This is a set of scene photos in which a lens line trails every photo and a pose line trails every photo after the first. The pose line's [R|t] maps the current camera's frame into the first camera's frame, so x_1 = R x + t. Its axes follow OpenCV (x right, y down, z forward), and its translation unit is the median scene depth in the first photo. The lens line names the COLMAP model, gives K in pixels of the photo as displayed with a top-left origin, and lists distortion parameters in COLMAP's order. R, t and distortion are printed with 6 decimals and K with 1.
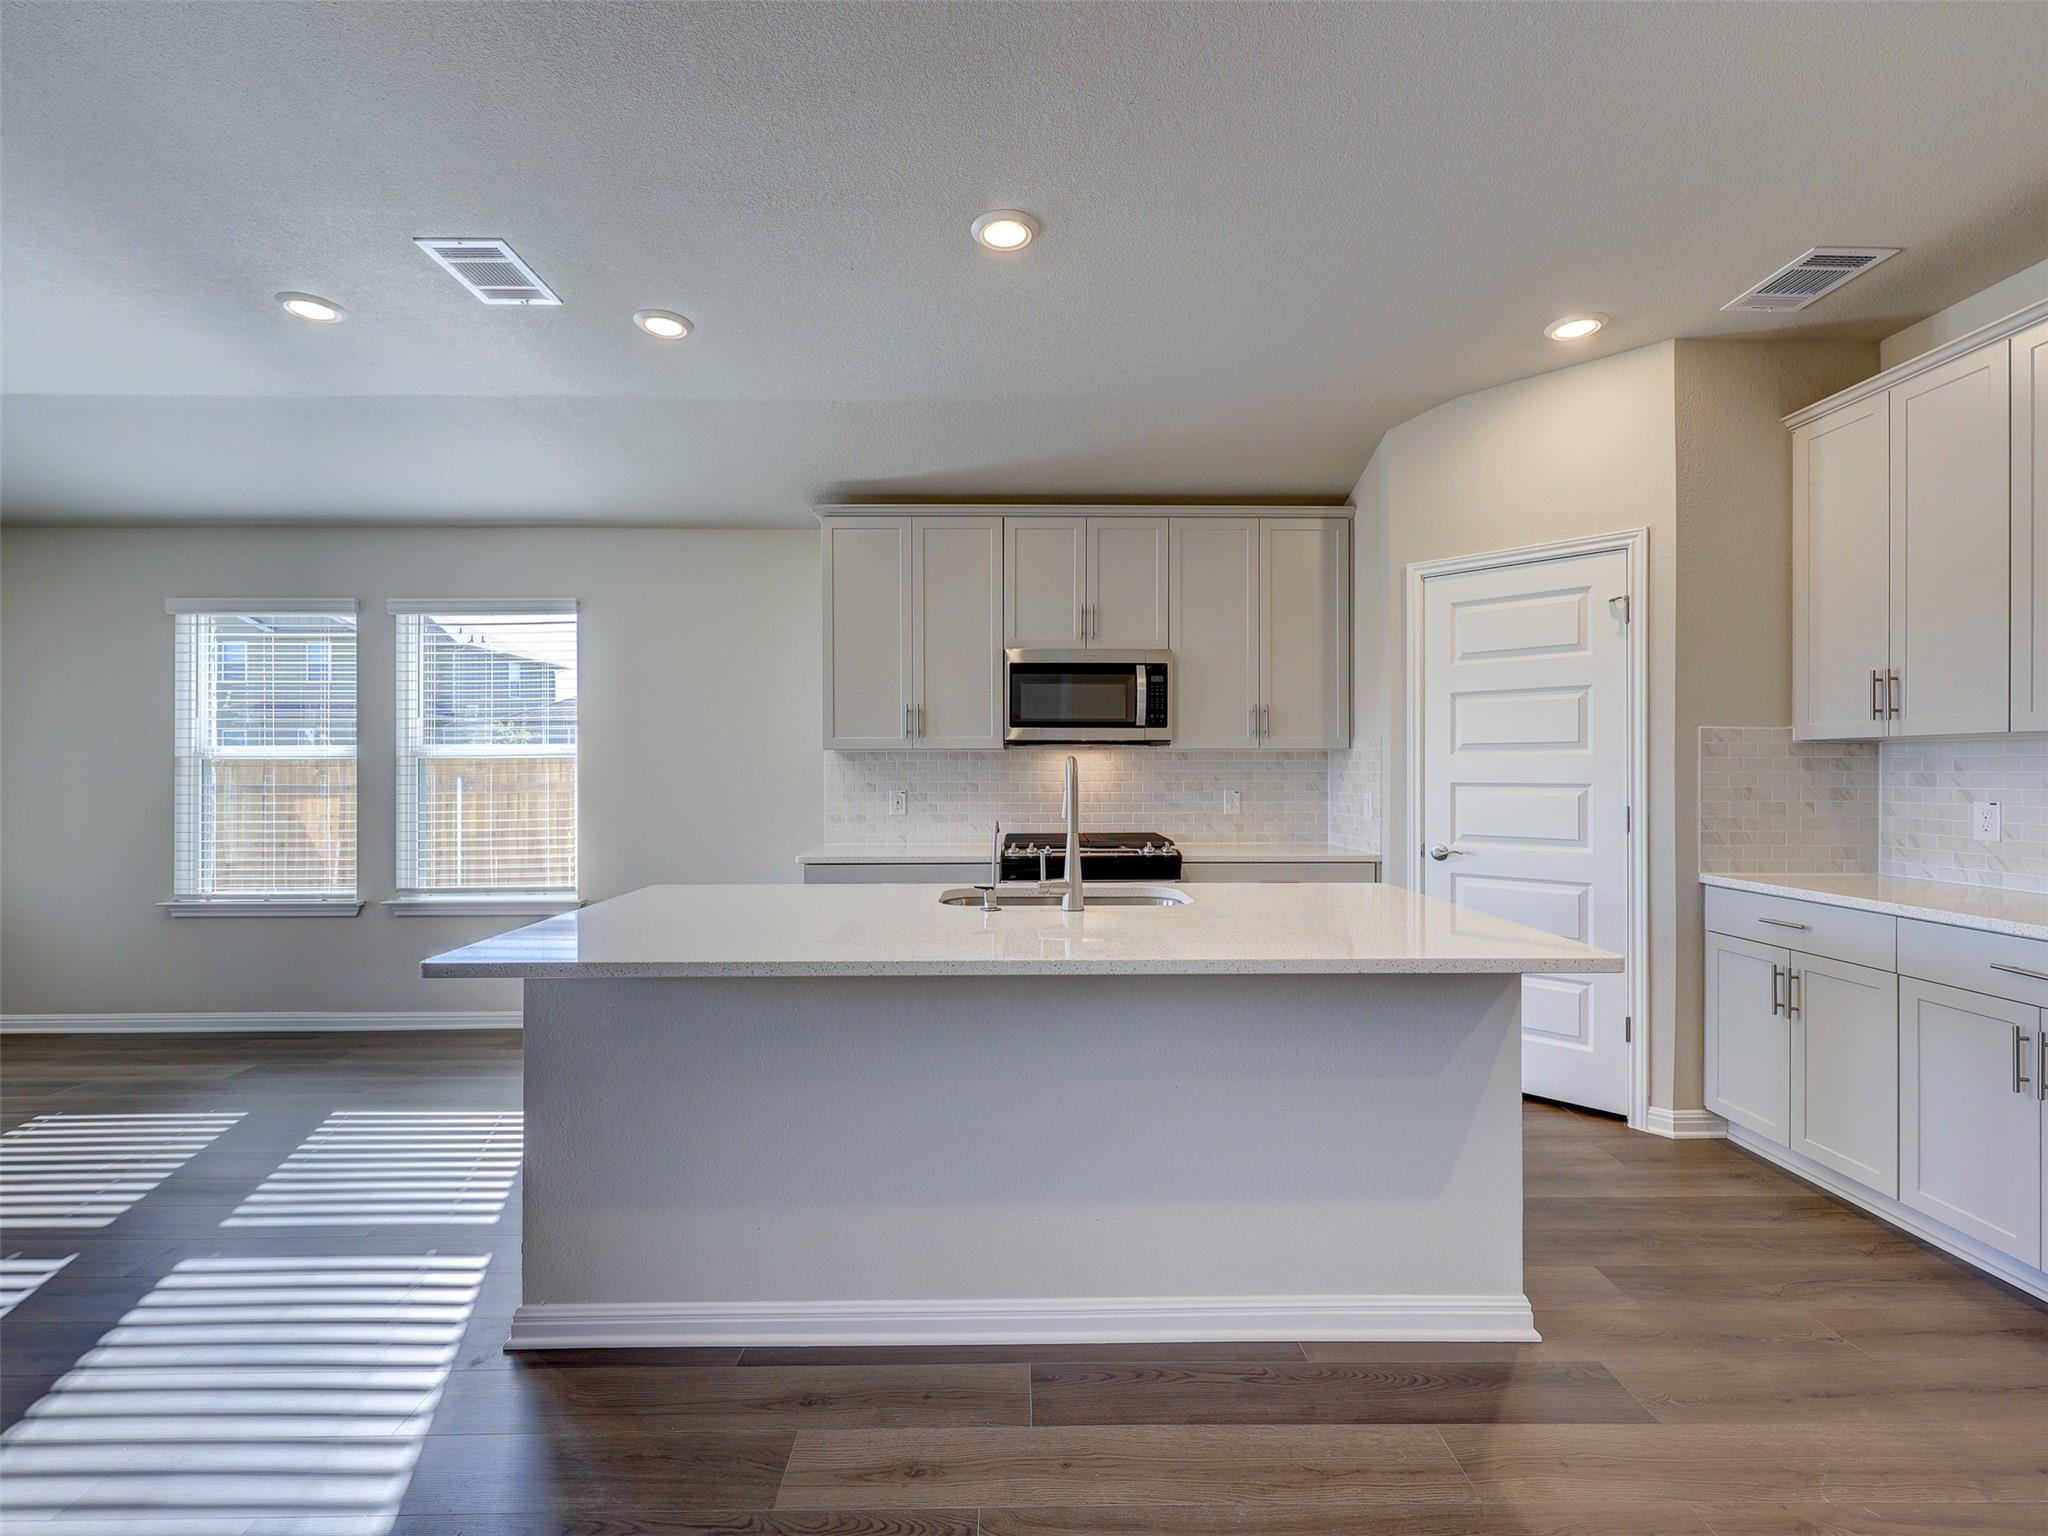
lens RADIAL K [[923.9, 0, 1026.5], [0, 923.9, 767.2], [0, 0, 1]] dist [0.000578, 0.000256]
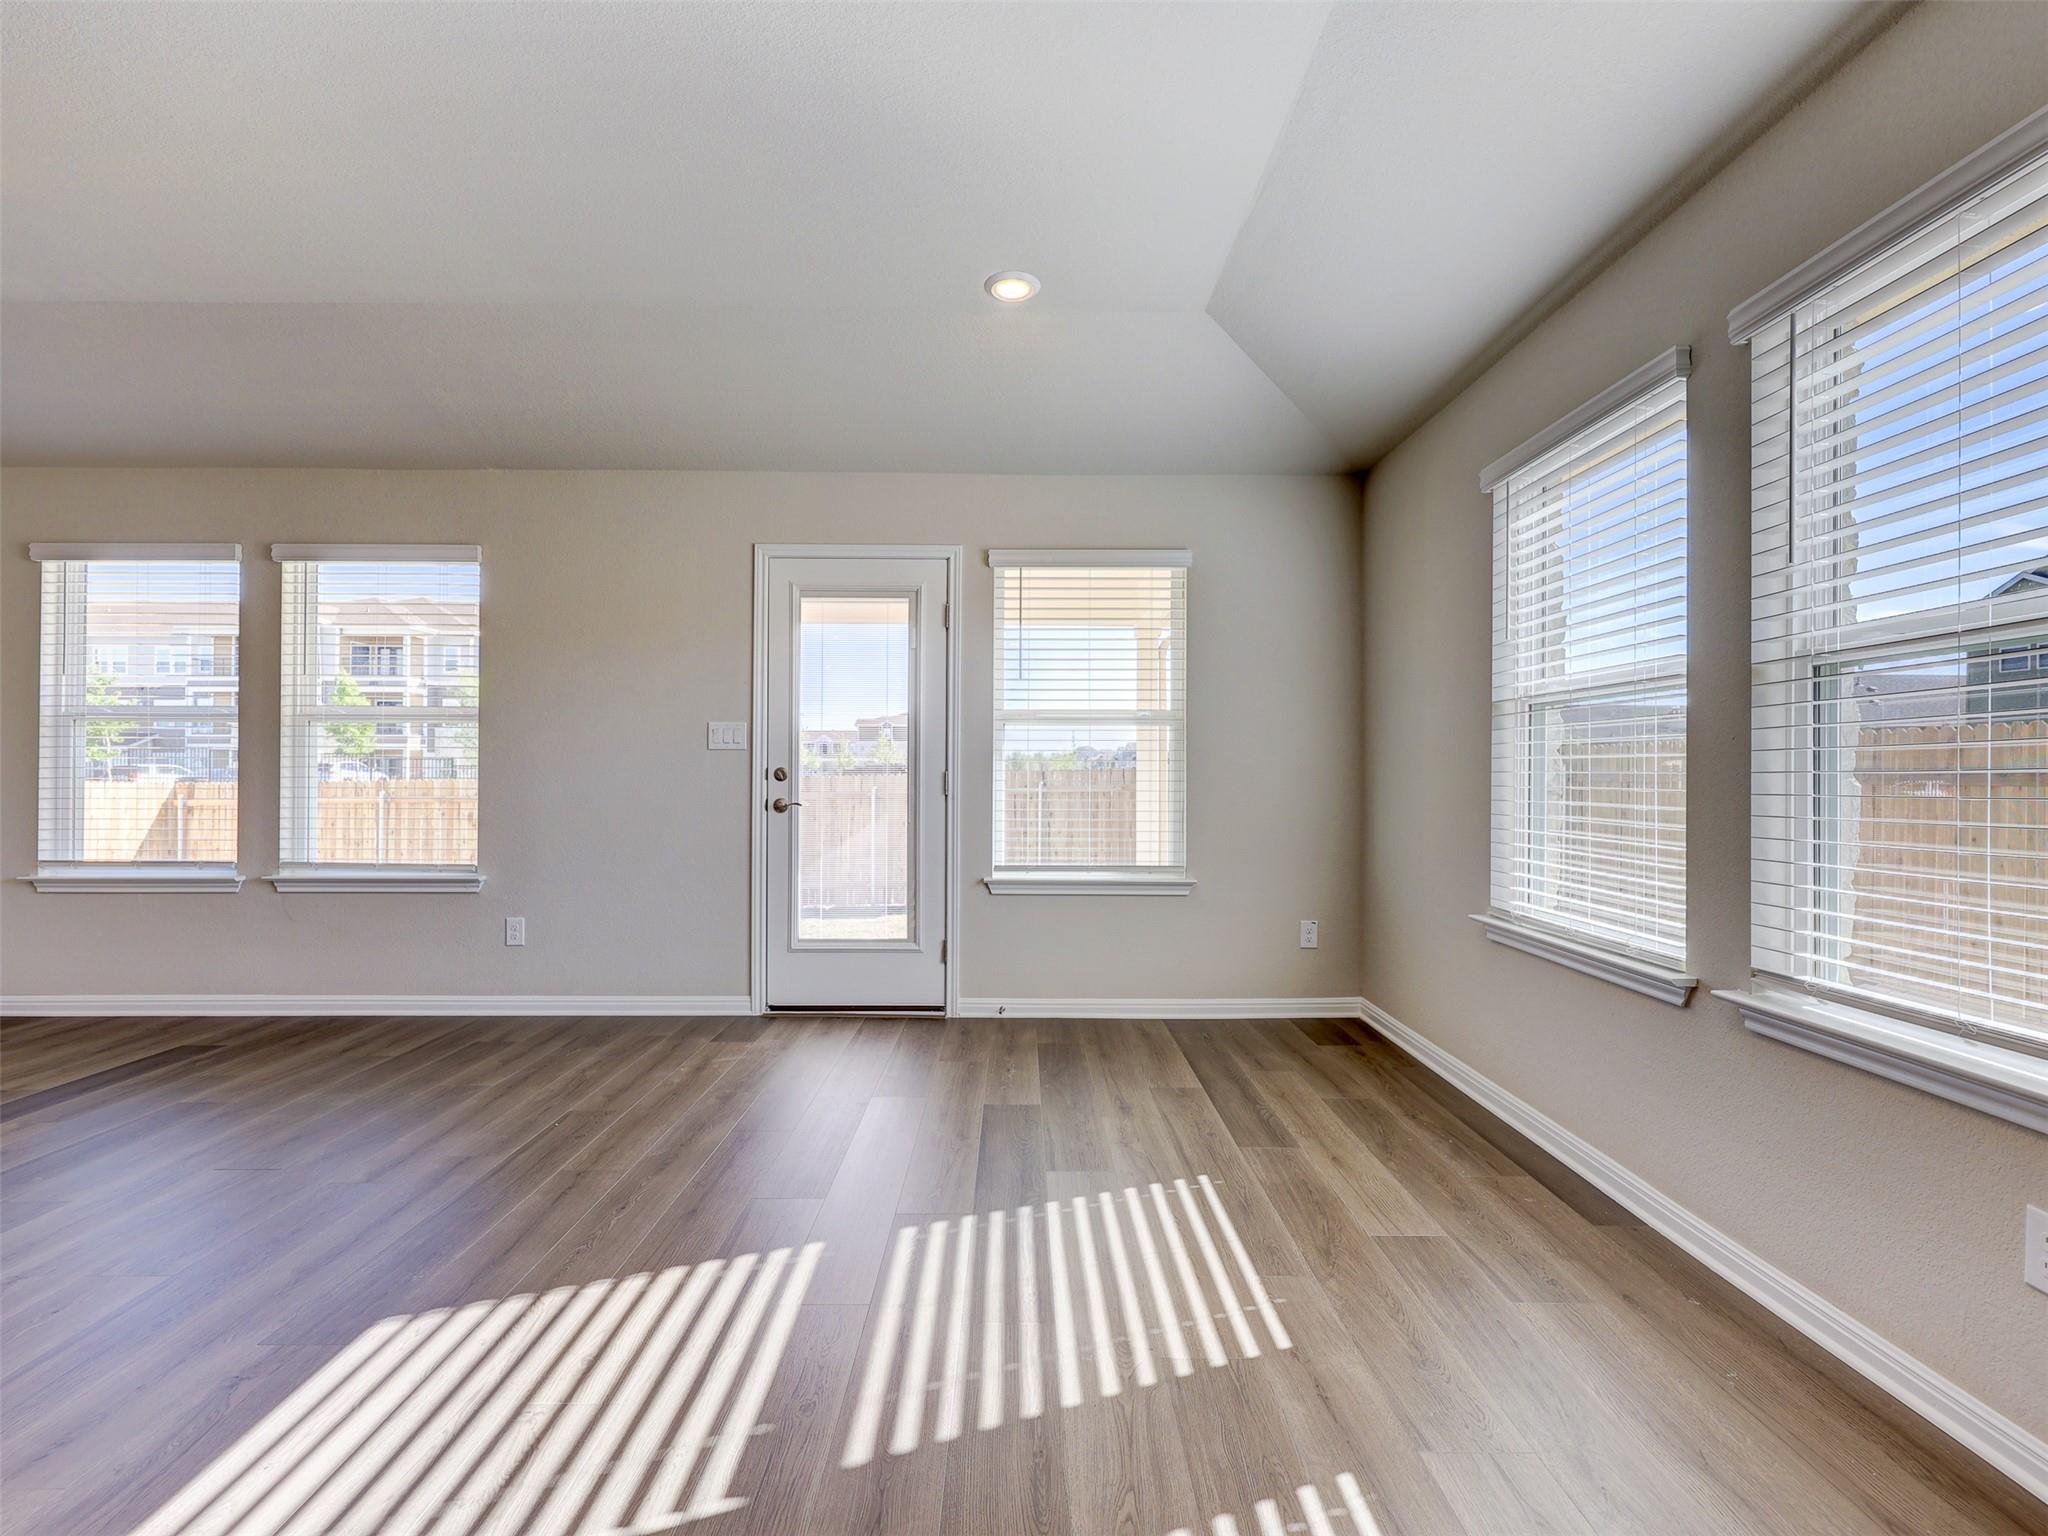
lens RADIAL K [[923.9, 0, 1026.5], [0, 923.9, 767.2], [0, 0, 1]] dist [0.000578, 0.000256]
pose [[-0.003629, -0.004603, -0.999983, -0.276232], [-0.001920, 0.999988, -0.004596, 0.045636], [0.999992, 0.001904, -0.003637, 0.746921]]
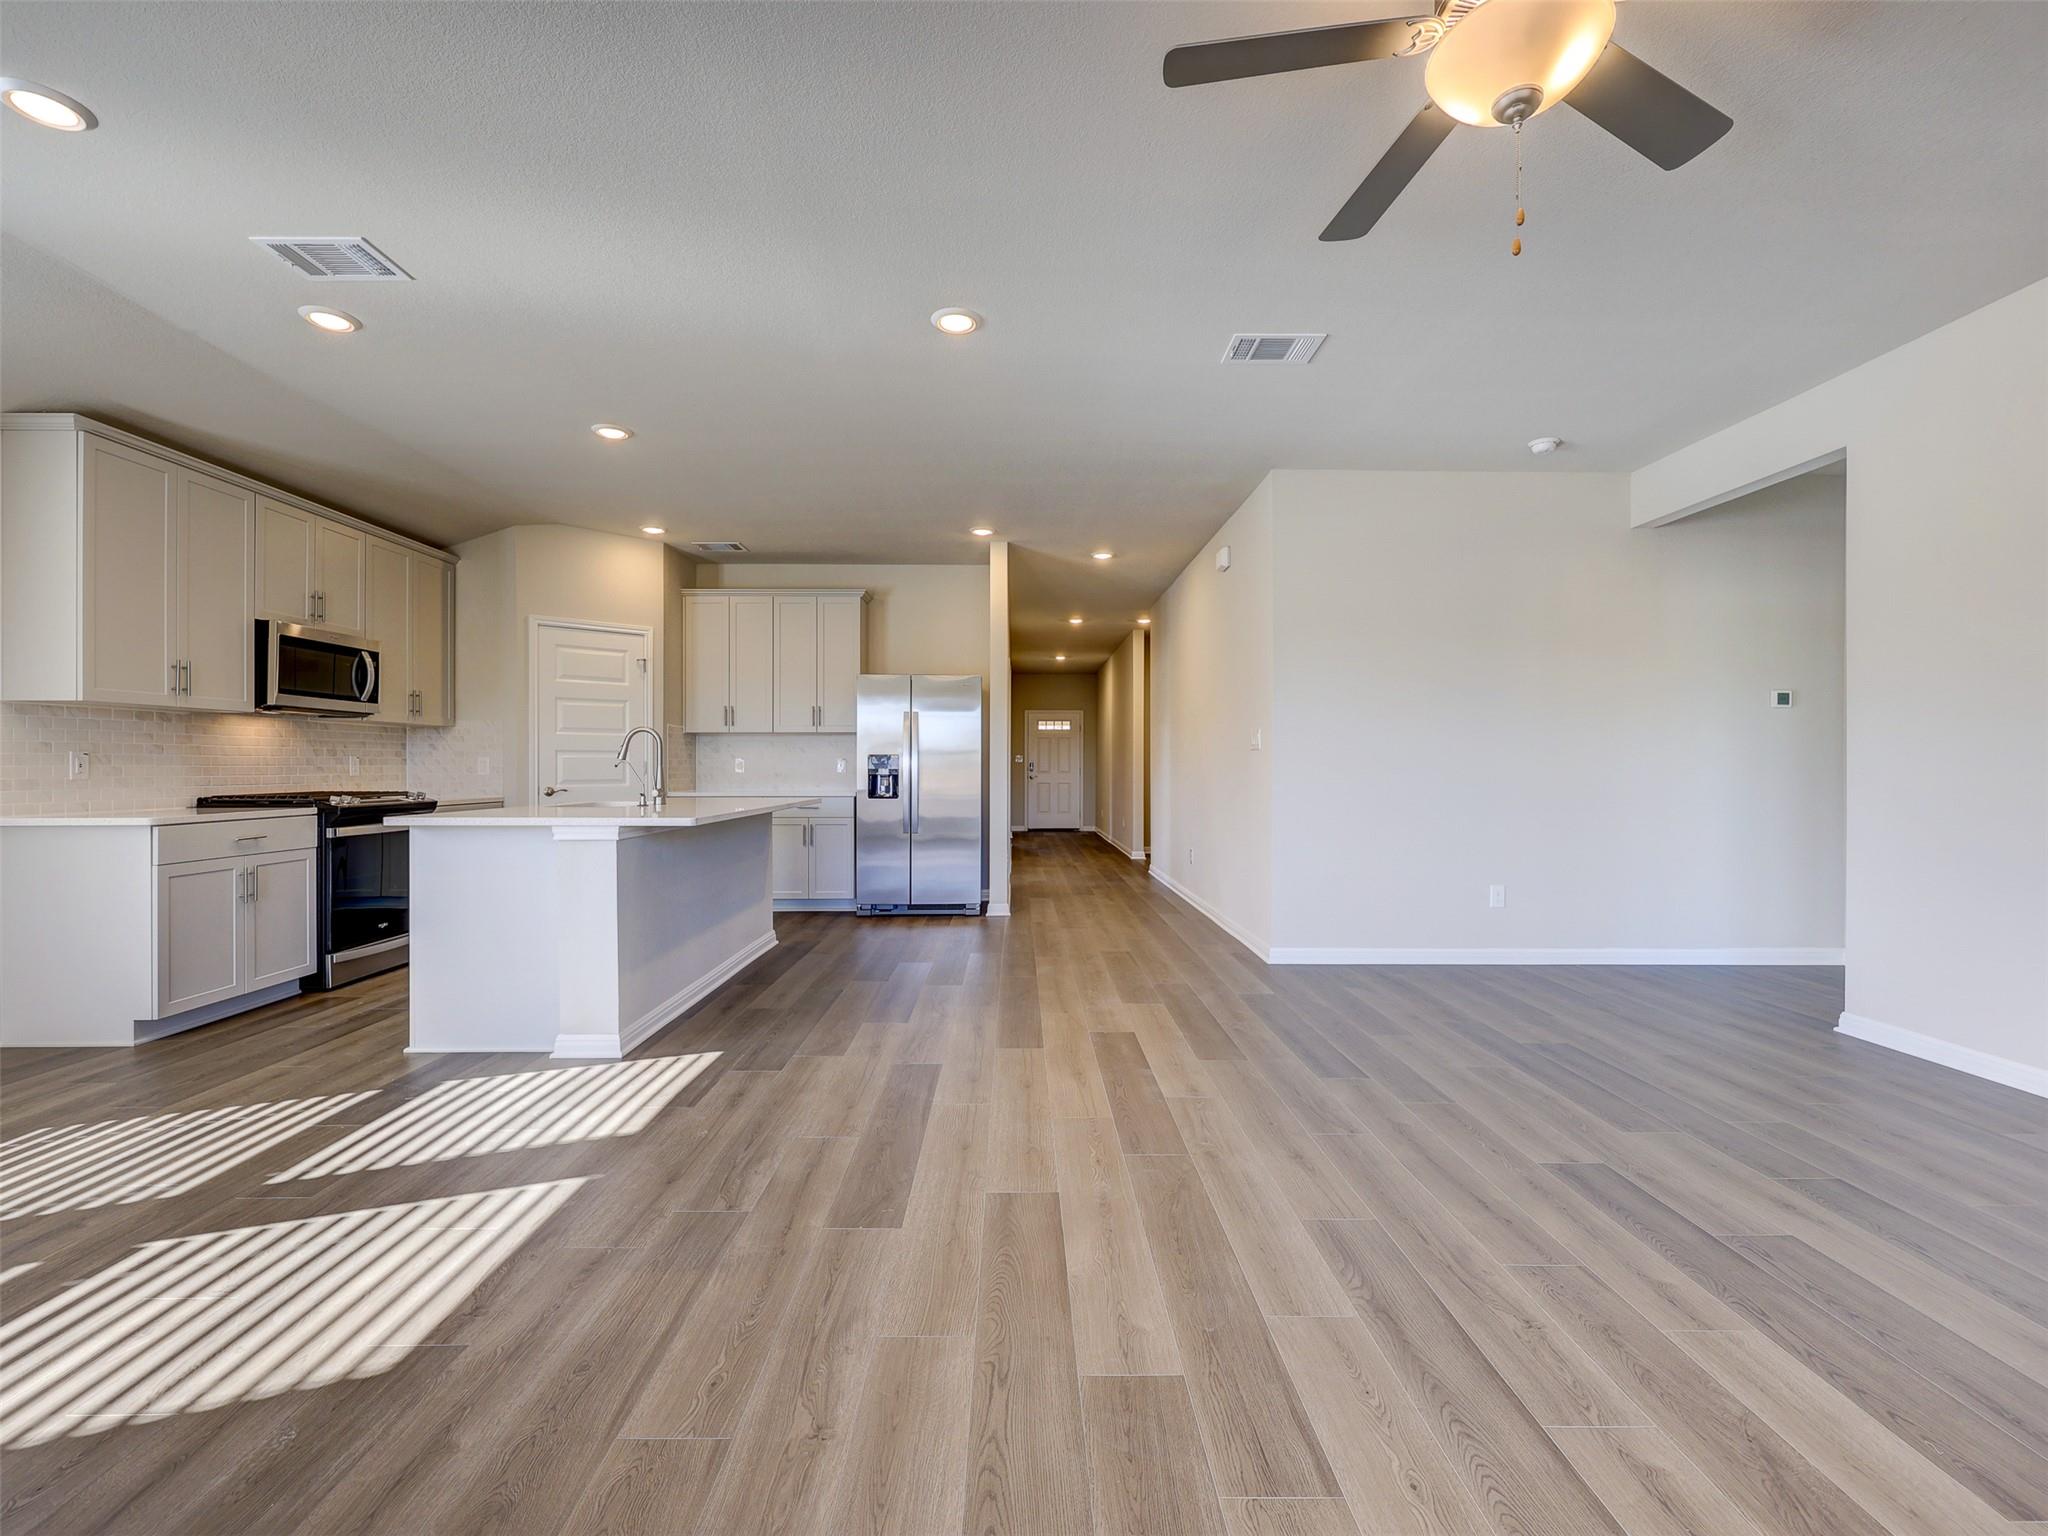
lens RADIAL K [[923.9, 0, 1026.5], [0, 923.9, 767.2], [0, 0, 1]] dist [0.000578, 0.000256]
pose [[0.002543, 0.000318, 0.999997, -1.142345], [-0.001377, 0.999999, -0.000314, 0.044270], [-0.999996, -0.001376, 0.002543, 0.122338]]
